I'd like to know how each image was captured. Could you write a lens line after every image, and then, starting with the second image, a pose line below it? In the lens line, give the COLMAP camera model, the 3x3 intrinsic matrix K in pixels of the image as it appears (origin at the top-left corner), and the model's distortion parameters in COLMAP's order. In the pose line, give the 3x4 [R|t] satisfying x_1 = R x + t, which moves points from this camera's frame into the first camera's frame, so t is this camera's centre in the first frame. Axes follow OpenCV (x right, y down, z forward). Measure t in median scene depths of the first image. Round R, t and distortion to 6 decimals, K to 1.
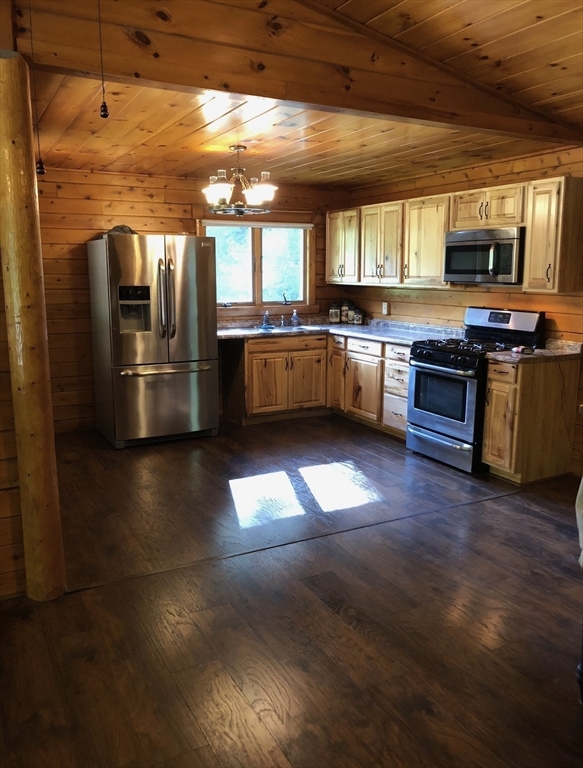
lens RADIAL K [[635.6, 0, 292.5], [0, 635.6, 383.8], [0, 0, 1]] dist [0.003879, -0.005175]
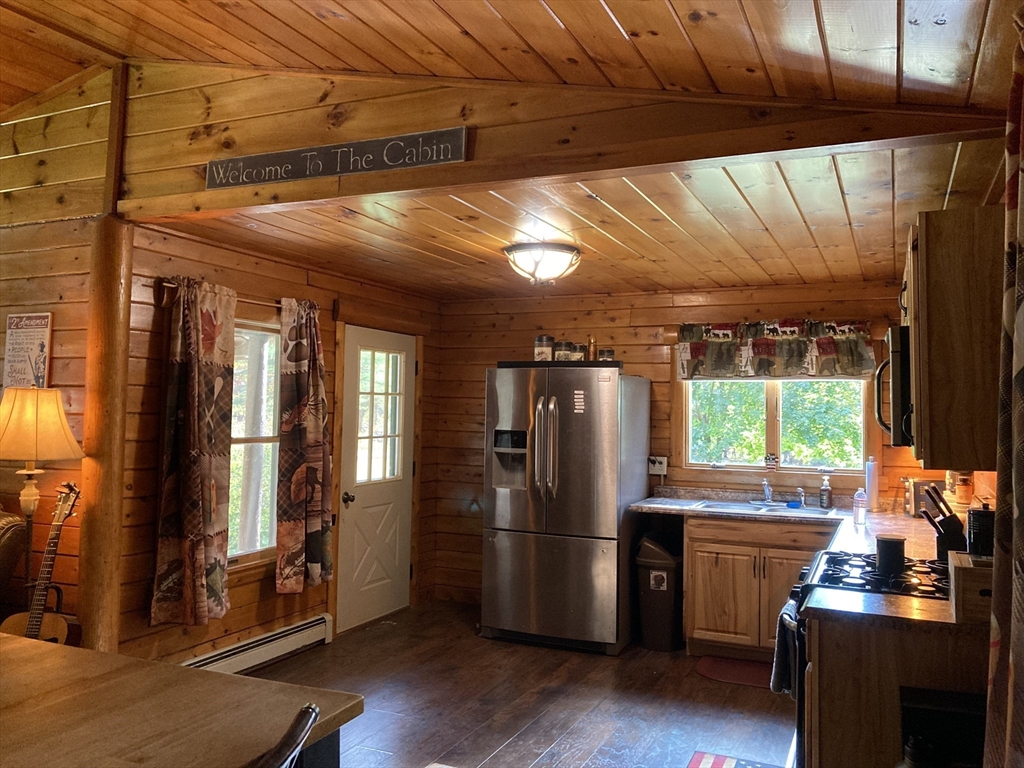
lens RADIAL K [[829.0, 0, 514.7], [0, 829.0, 375.0], [0, 0, 1]] dist [0.033844, -0.027572]
pose [[0.618533, -0.027189, -0.785288, 0.496427], [-0.153730, 0.975900, -0.154874, -0.053562], [0.770574, 0.216517, 0.599447, 0.314006]]
